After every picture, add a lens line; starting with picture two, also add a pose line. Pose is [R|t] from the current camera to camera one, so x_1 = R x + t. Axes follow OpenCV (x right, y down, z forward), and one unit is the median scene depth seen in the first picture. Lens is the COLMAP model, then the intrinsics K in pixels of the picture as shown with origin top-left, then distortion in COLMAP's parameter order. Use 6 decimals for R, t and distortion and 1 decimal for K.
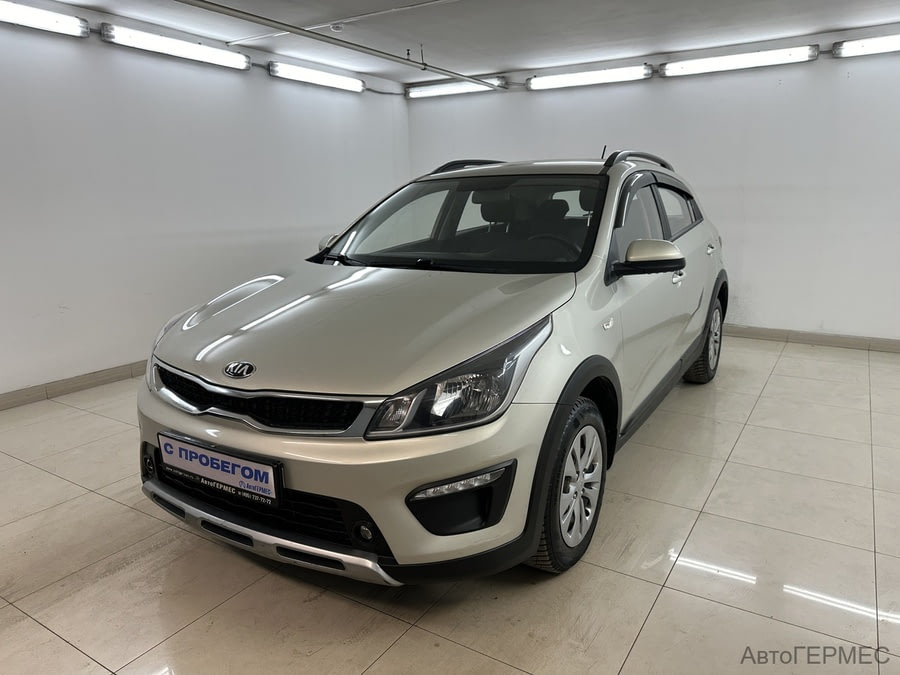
lens RADIAL K [[637.6, 0, 442.3], [0, 637.6, 340.7], [0, 0, 1]] dist [0.043995, -0.047252]
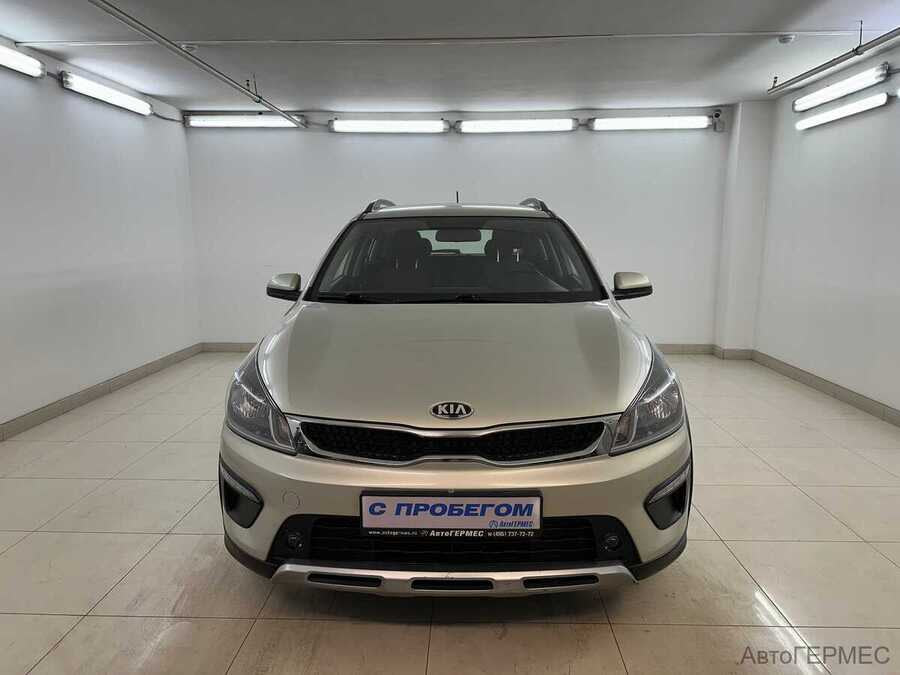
lens RADIAL K [[637.6, 0, 448.0], [0, 637.6, 343.8], [0, 0, 1]] dist [0.043995, -0.047252]
pose [[0.863190, -0.076500, 0.499049, -0.337674], [0.102475, 0.994426, -0.024810, -0.013380], [-0.494370, 0.072556, 0.866218, 0.066845]]
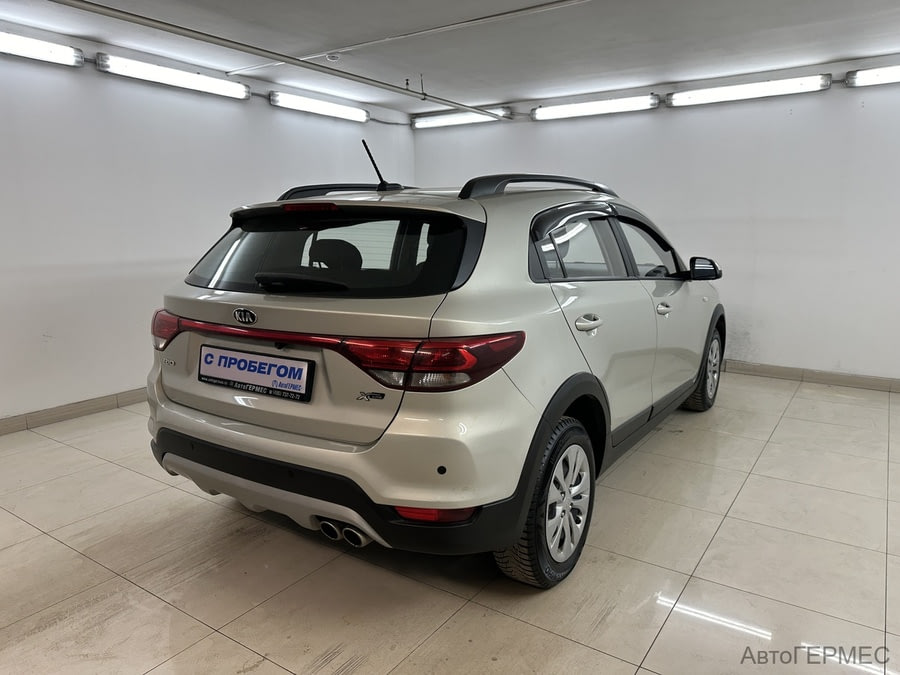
lens RADIAL K [[637.6, 0, 440.7], [0, 637.6, 338.5], [0, 0, 1]] dist [0.043995, -0.047252]
pose [[0.999322, 0.013060, -0.034430, 0.041981], [-0.014654, 0.998812, -0.046473, -0.010773], [0.033782, 0.046946, 0.998326, 0.038200]]
